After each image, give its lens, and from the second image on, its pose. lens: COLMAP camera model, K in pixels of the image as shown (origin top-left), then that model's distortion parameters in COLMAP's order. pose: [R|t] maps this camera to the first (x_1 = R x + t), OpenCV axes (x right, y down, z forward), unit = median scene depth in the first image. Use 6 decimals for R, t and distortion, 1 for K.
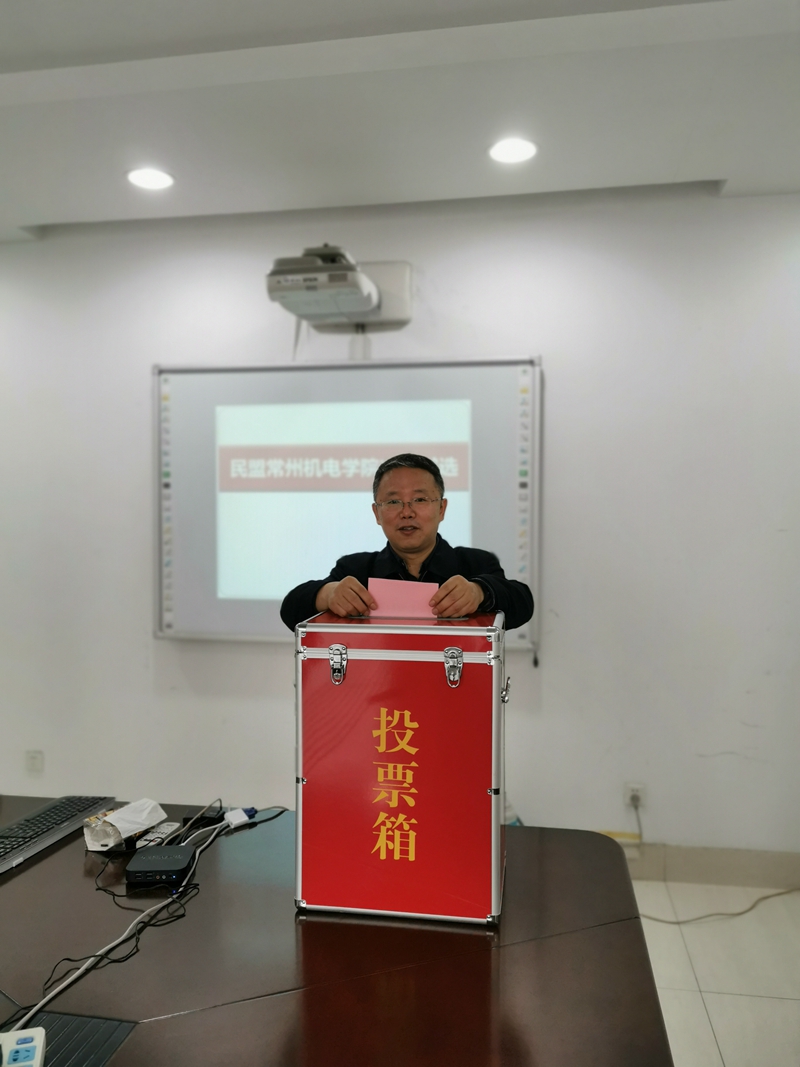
lens RADIAL K [[837.4, 0, 400.0], [0, 837.4, 533.5], [0, 0, 1]] dist [0.059233, -0.001711]
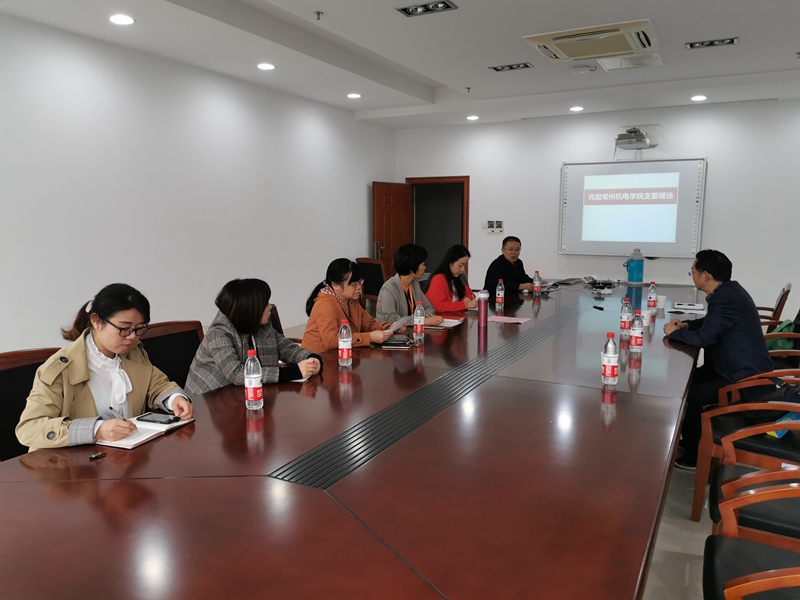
lens RADIAL K [[627.9, 0, 400.0], [0, 627.9, 300.0], [0, 0, 1]] dist [0.059233, -0.001711]
pose [[0.960574, 0.033940, -0.275944, -0.219380], [-0.000523, 0.992739, 0.120284, 0.016776], [0.278023, -0.115397, 0.953618, -1.414051]]
